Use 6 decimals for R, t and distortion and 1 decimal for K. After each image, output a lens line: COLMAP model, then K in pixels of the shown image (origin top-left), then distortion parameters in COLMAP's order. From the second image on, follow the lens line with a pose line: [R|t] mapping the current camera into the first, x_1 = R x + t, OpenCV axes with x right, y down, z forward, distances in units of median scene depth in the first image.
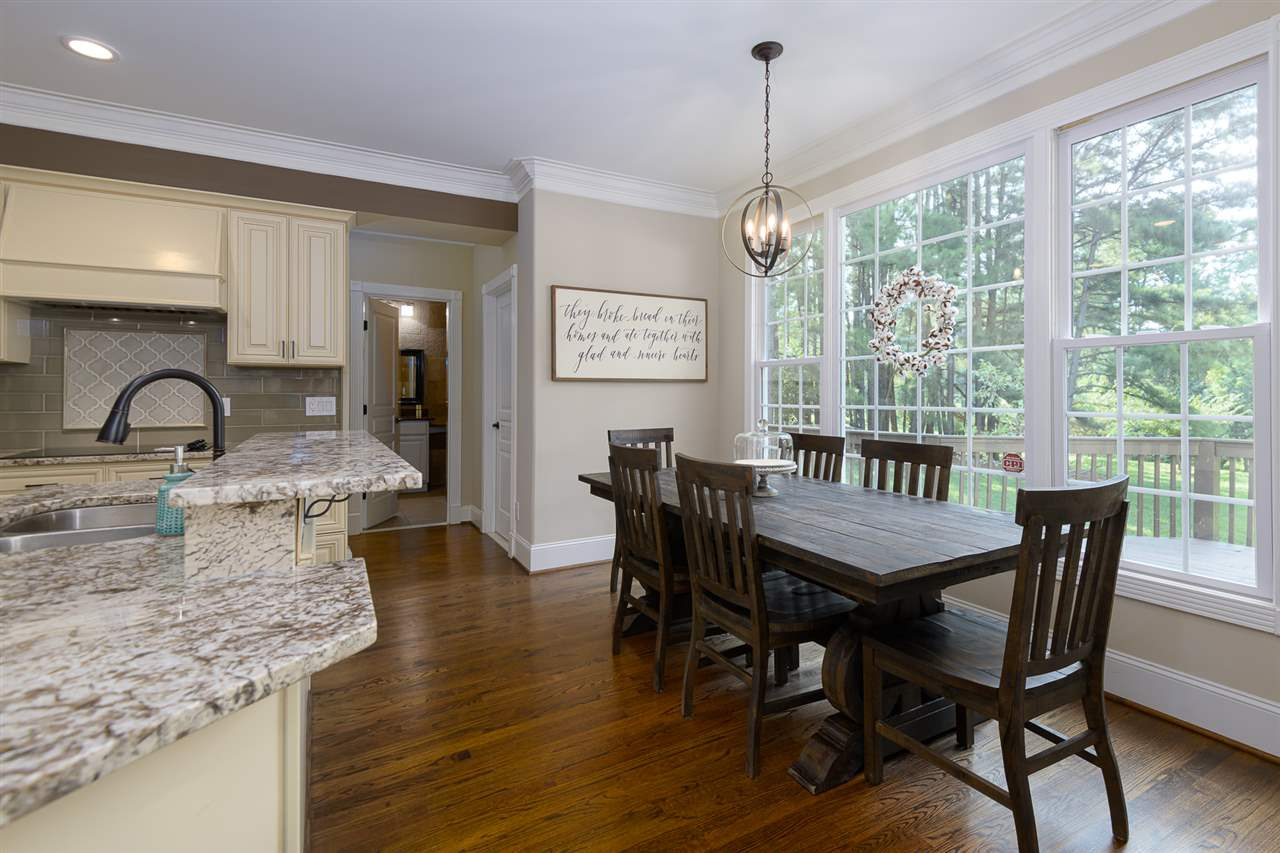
lens RADIAL K [[602.3, 0, 672.6], [0, 602.3, 395.3], [0, 0, 1]] dist [0.002549, -0.000605]
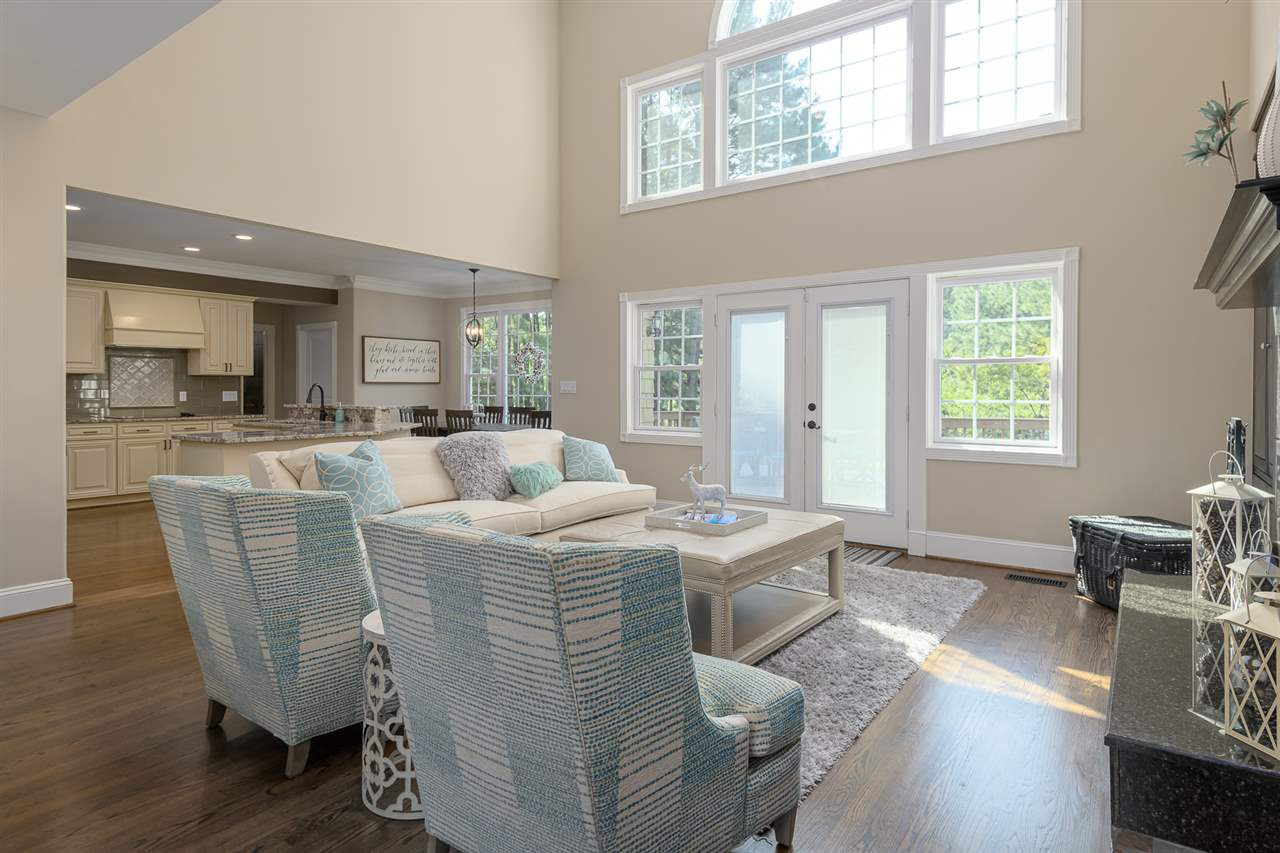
lens RADIAL K [[694.2, 0, 669.8], [0, 694.2, 396.9], [0, 0, 1]] dist [0.004013, 0.000174]
pose [[0.898404, -0.003393, 0.439156, -0.464957], [-0.002661, 0.999910, 0.013169, -0.017718], [-0.439161, -0.013000, 0.898314, -2.398997]]
